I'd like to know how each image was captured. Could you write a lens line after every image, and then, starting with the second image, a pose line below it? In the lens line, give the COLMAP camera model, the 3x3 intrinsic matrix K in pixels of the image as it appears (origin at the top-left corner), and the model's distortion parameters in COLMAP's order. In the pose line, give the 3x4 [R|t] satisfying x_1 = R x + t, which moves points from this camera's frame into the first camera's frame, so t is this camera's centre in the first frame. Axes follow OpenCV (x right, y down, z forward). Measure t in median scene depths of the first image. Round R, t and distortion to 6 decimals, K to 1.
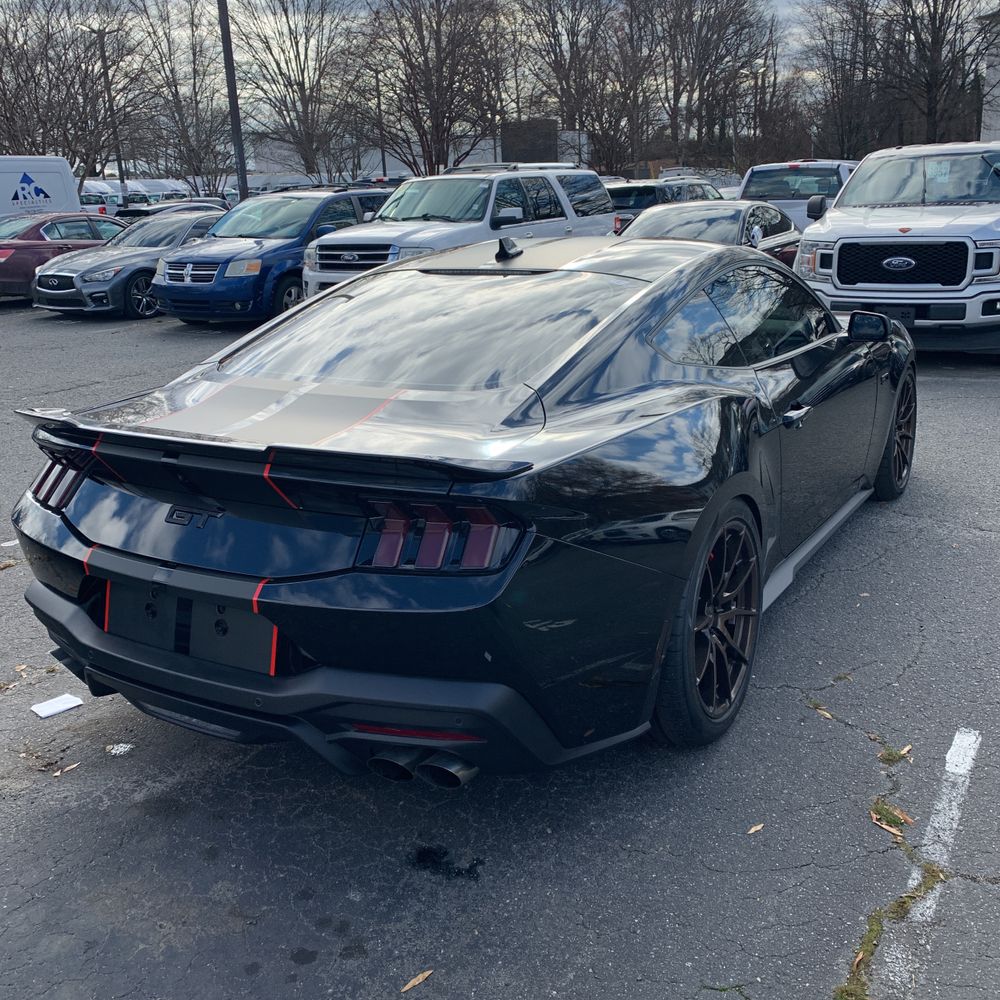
lens RADIAL K [[1036.3, 0, 505.8], [0, 1036.3, 507.4], [0, 0, 1]] dist [0.010589, 0.000000]
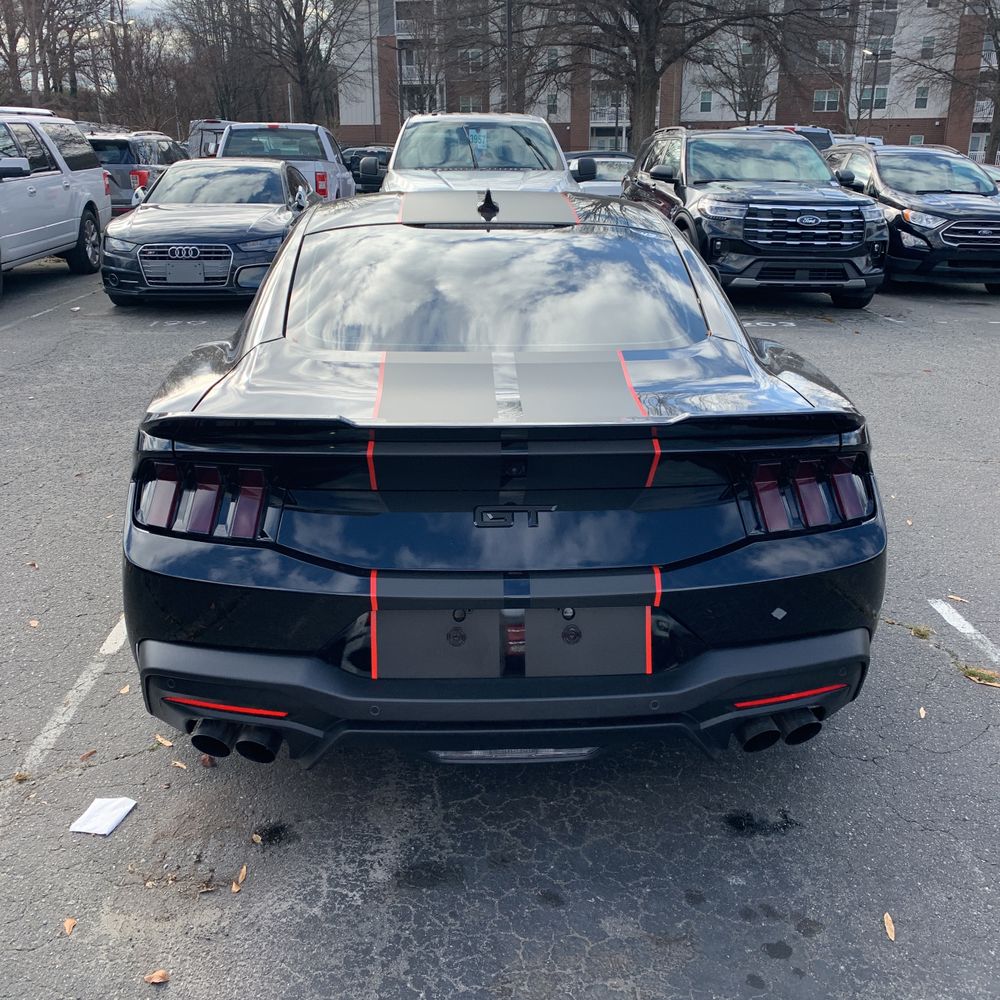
lens RADIAL K [[1036.3, 0, 492.8], [0, 1036.3, 497.4], [0, 0, 1]] dist [0.010589, 0.000000]
pose [[0.833166, -0.142655, 0.534307, -0.233105], [0.129732, 0.989614, 0.061922, -0.018213], [-0.537591, 0.017725, 0.843020, 0.091416]]
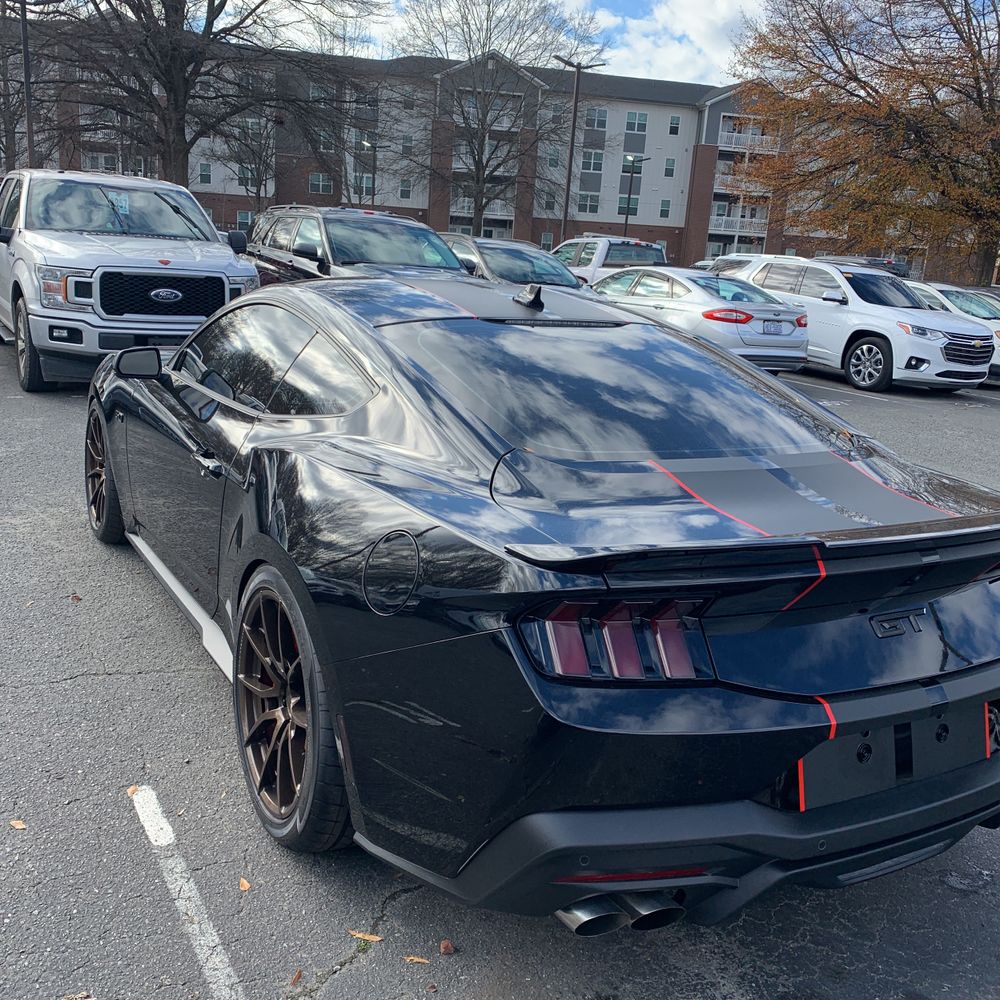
lens RADIAL K [[1036.3, 0, 478.1], [0, 1036.3, 500.3], [0, 0, 1]] dist [0.010589, 0.000000]
pose [[0.488824, -0.145500, 0.860164, -0.363649], [0.165399, 0.983567, 0.072379, -0.063725], [-0.856560, 0.106889, 0.504856, 0.261160]]
